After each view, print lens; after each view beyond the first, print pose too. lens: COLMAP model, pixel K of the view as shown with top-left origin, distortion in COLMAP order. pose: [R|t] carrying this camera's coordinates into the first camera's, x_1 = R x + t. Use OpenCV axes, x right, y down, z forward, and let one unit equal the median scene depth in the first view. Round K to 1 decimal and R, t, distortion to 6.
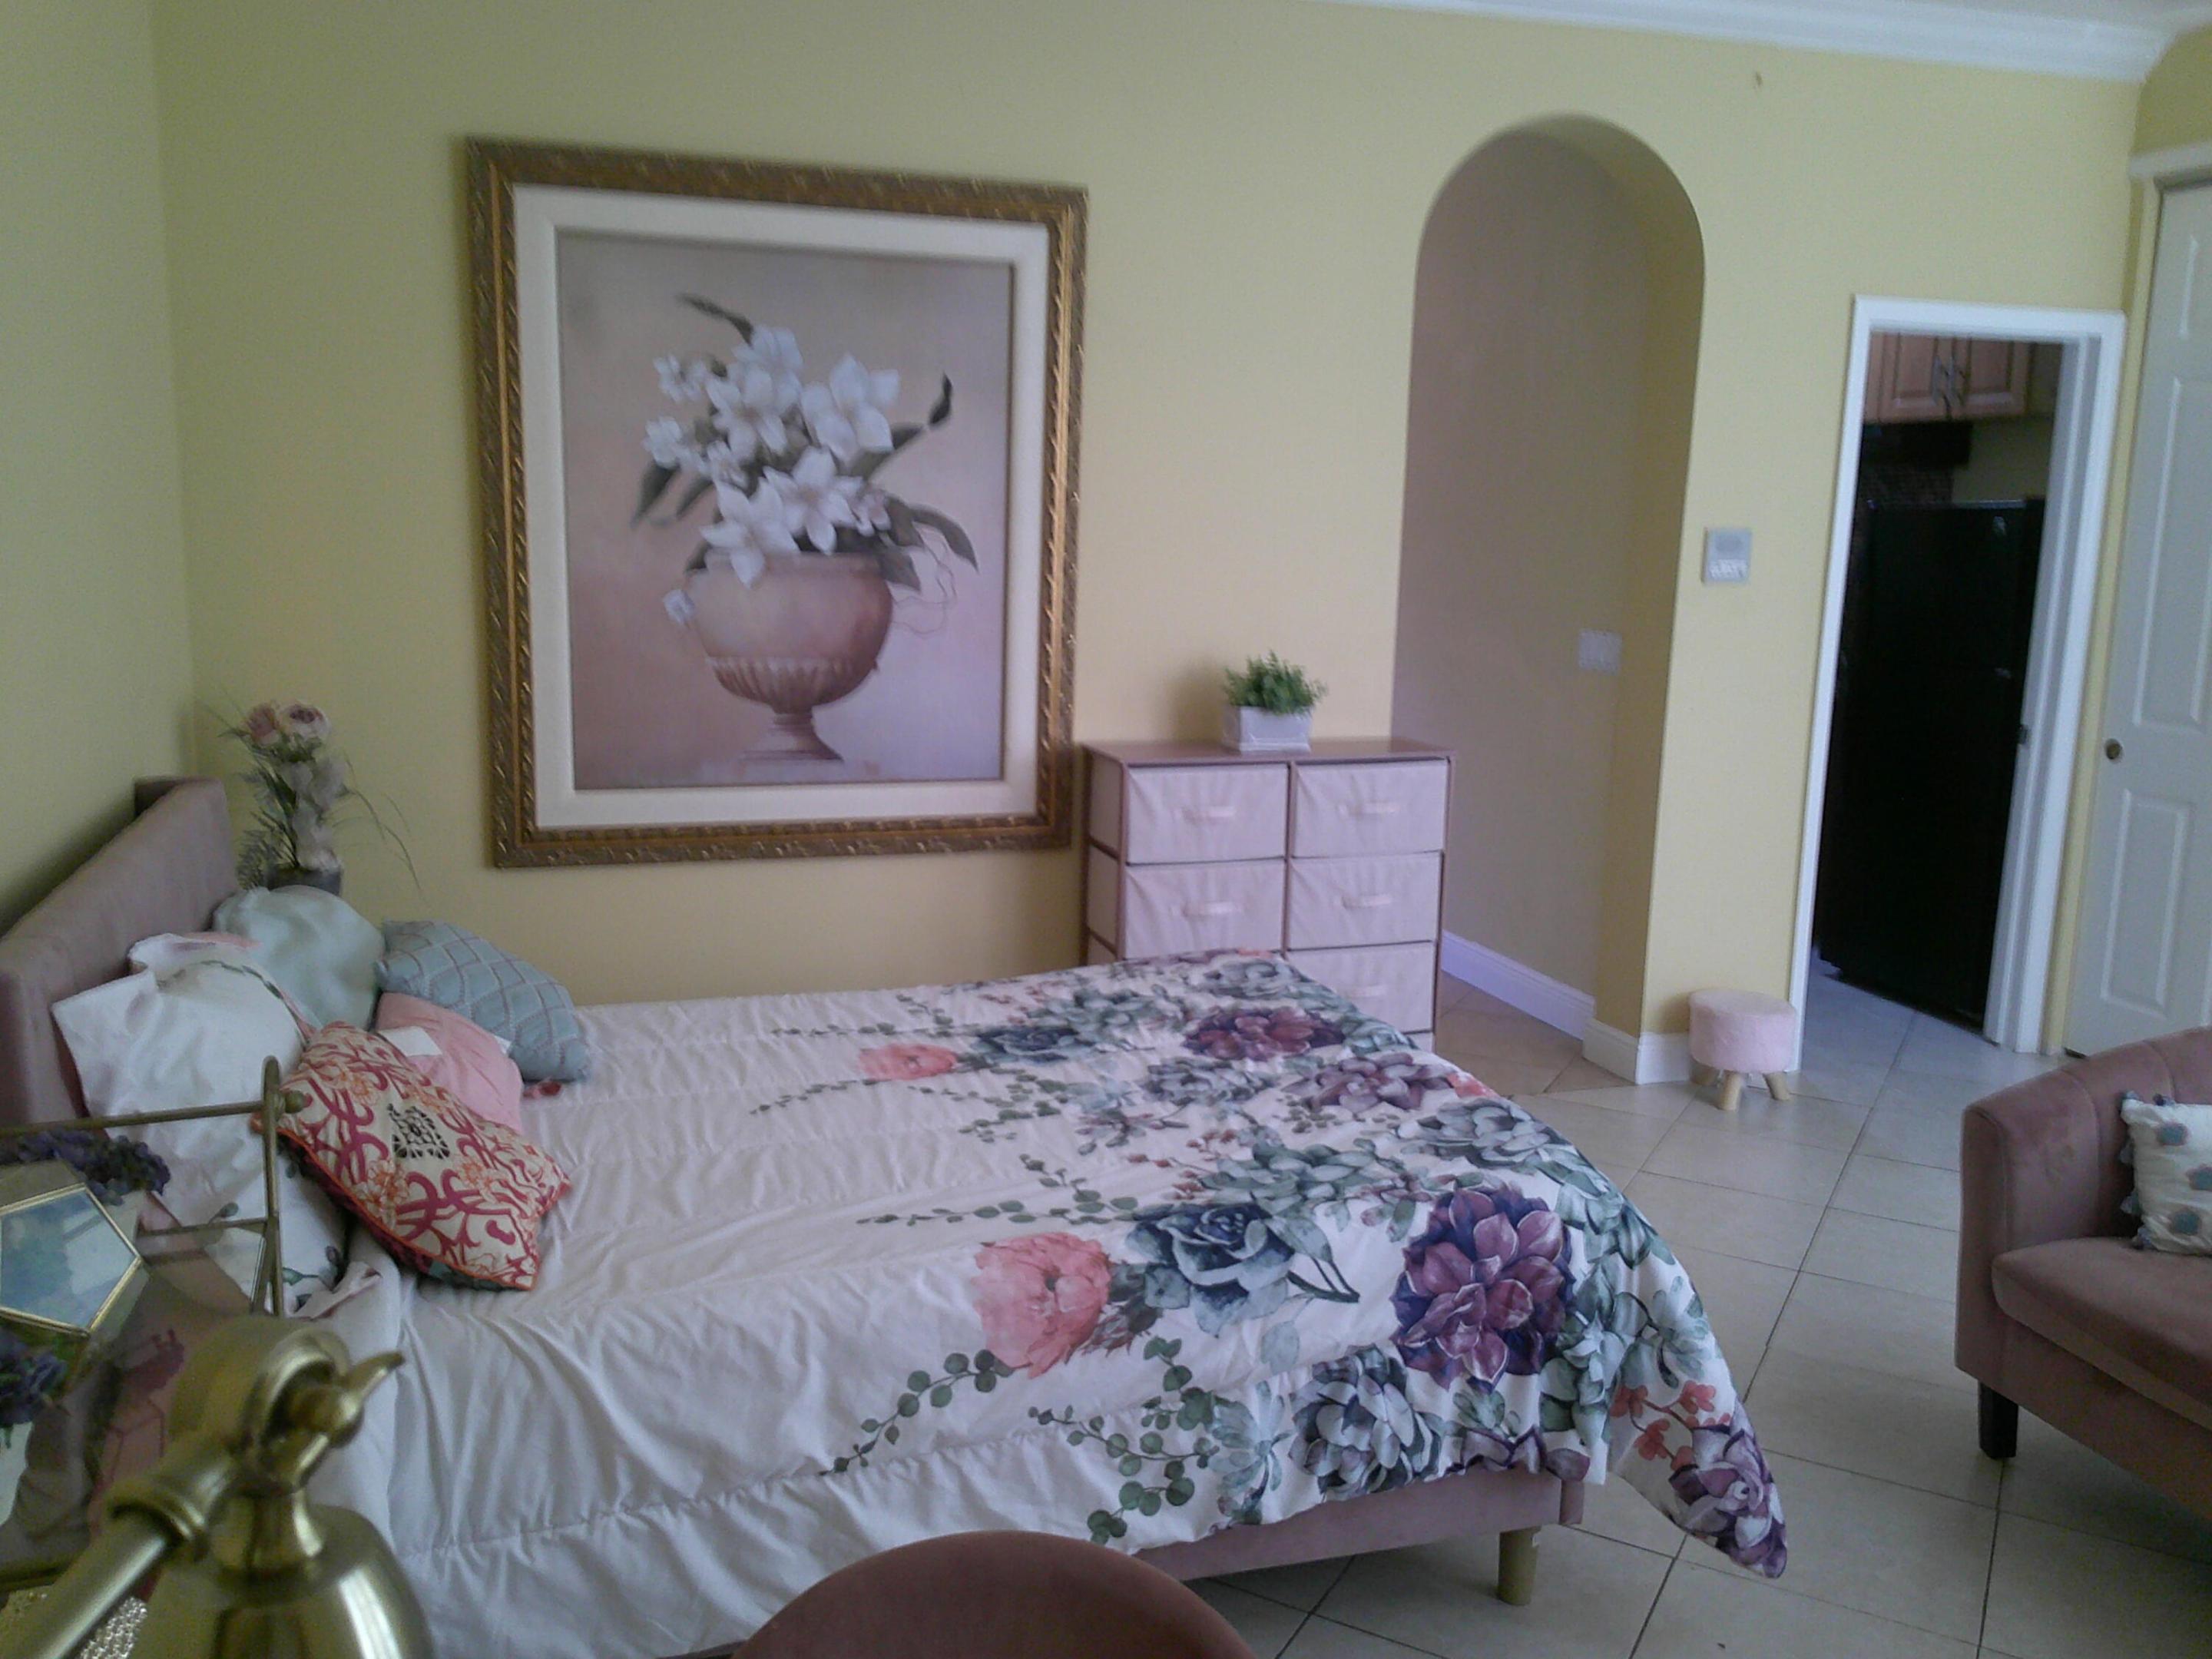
lens RADIAL K [[1782.1, 0, 1068.3], [0, 1782.1, 809.0], [0, 0, 1]] dist [0.119062, -0.173001]
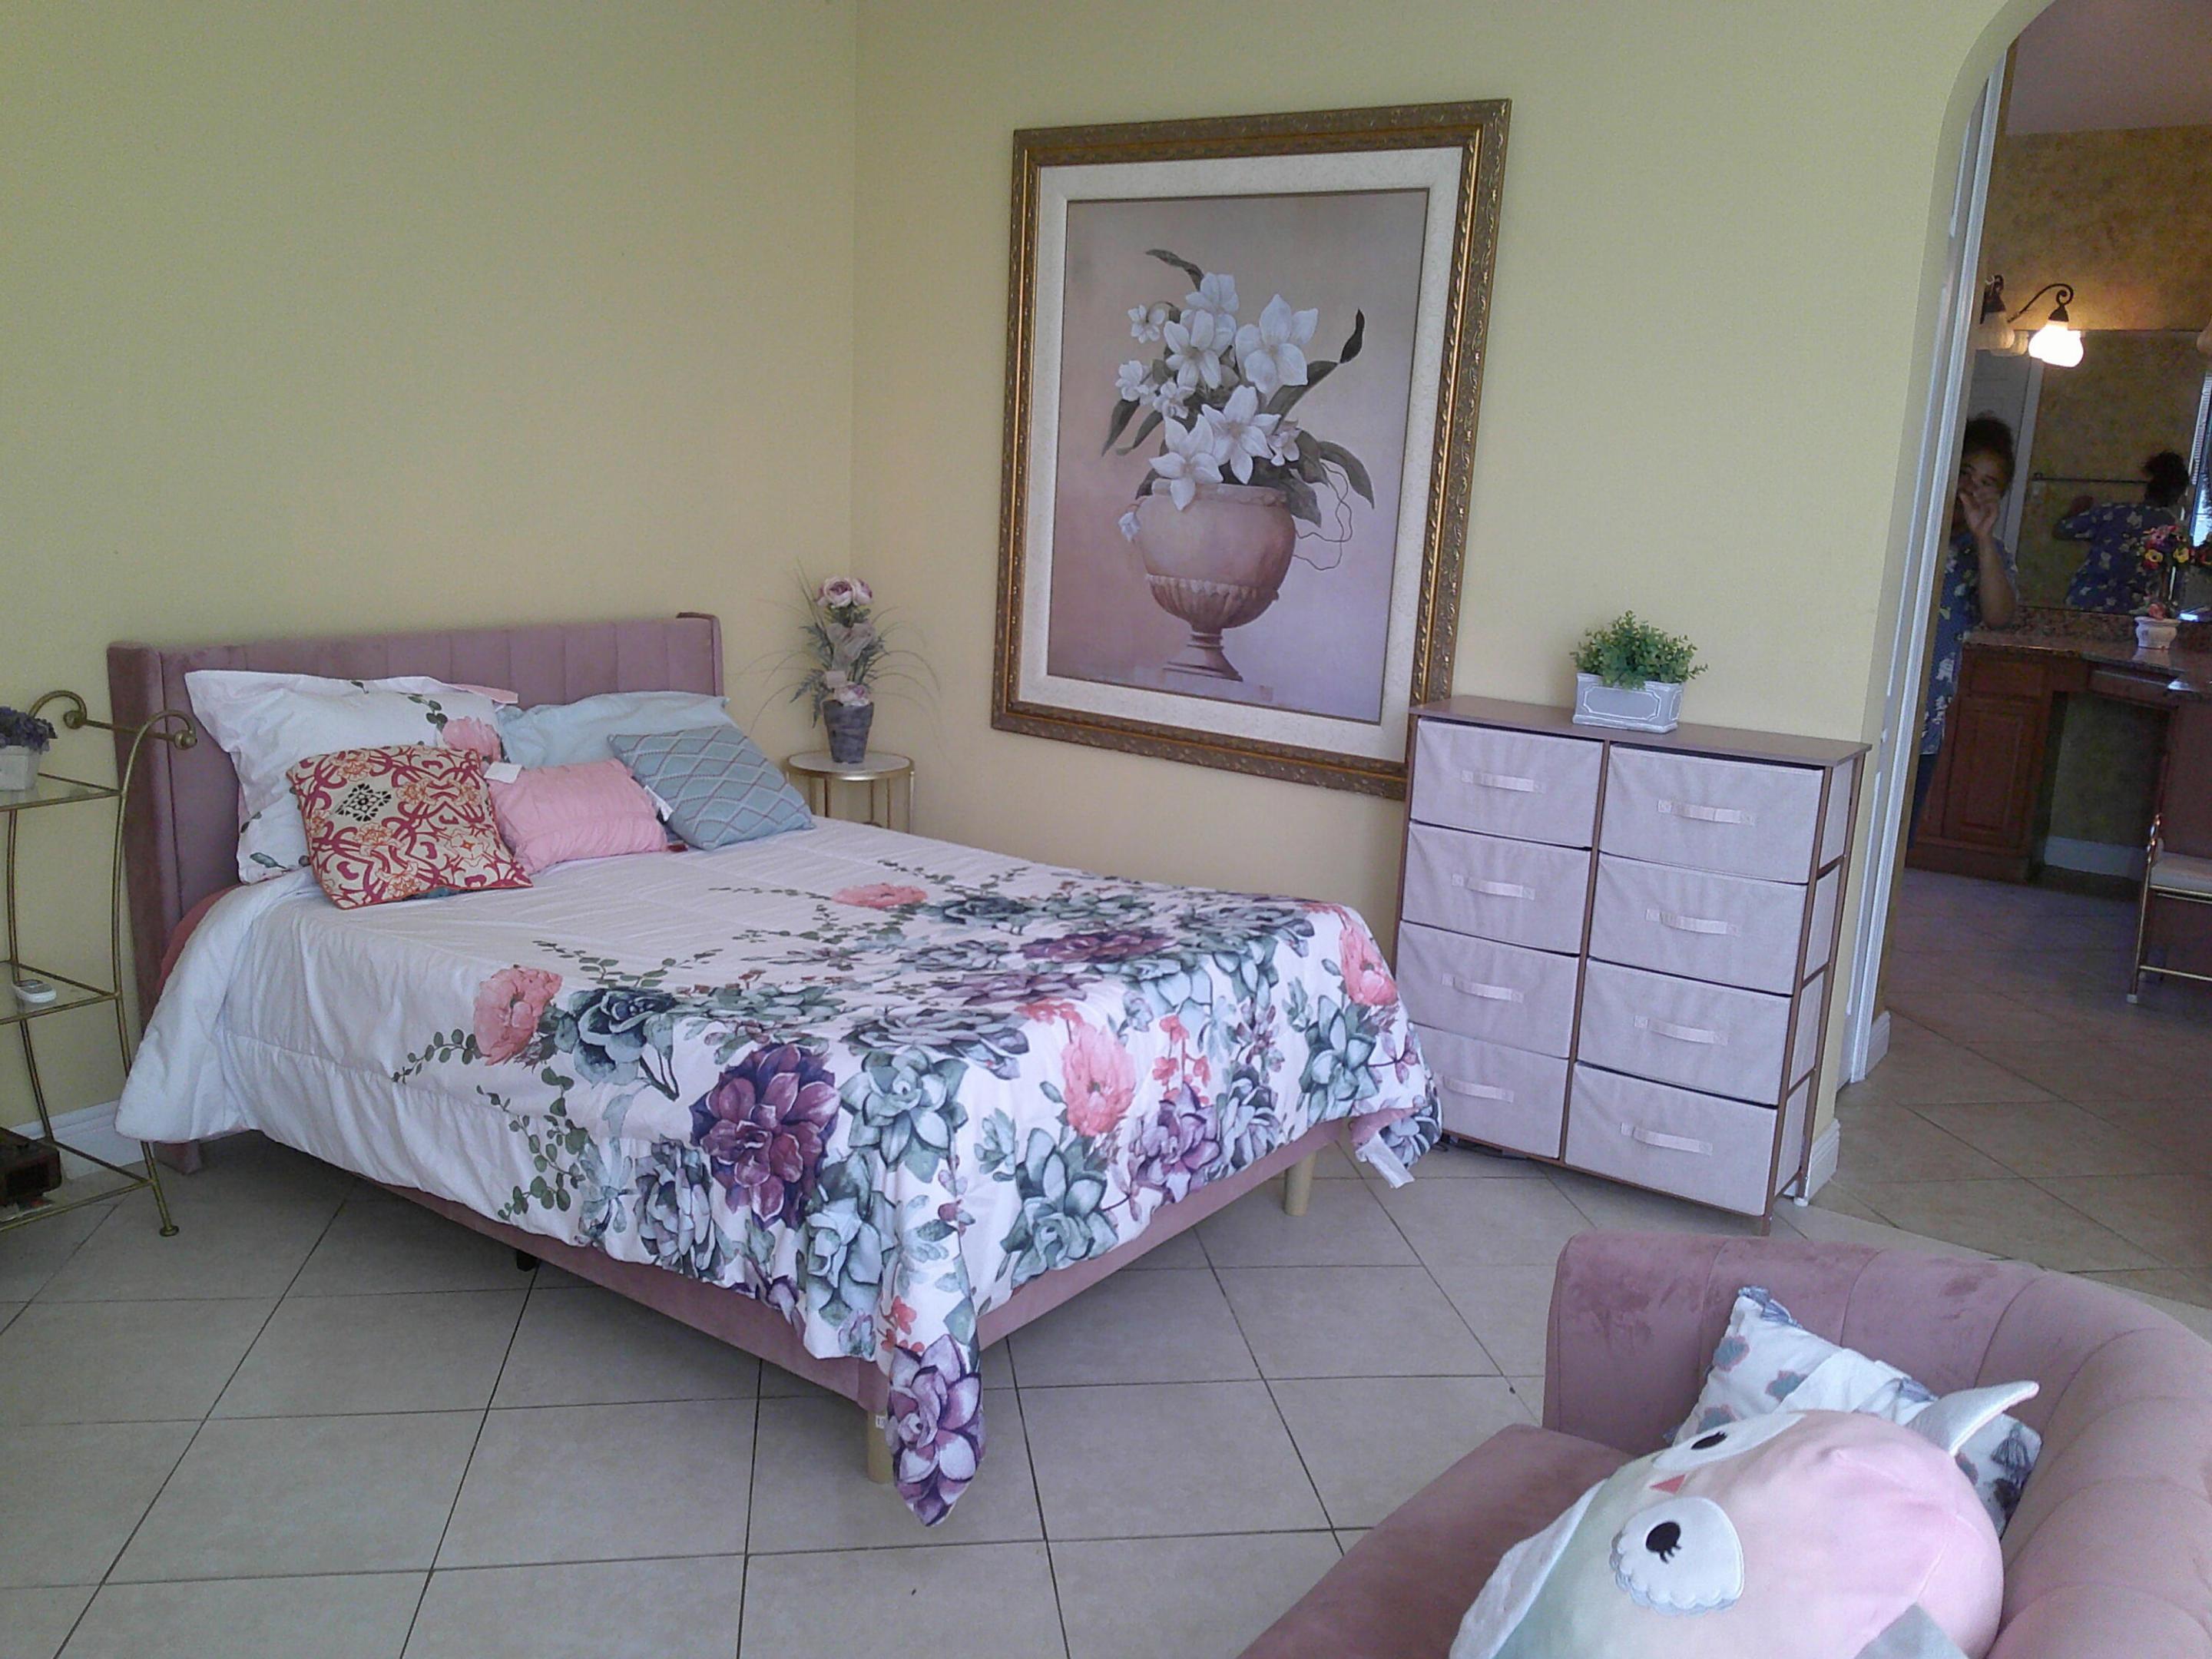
lens RADIAL K [[1782.1, 0, 1068.3], [0, 1782.1, 809.0], [0, 0, 1]] dist [0.119062, -0.173001]
pose [[0.618969, 0.168948, -0.767029, 0.673672], [-0.163090, 0.982952, 0.084900, -0.026526], [0.768296, 0.072545, 0.635970, 0.263532]]
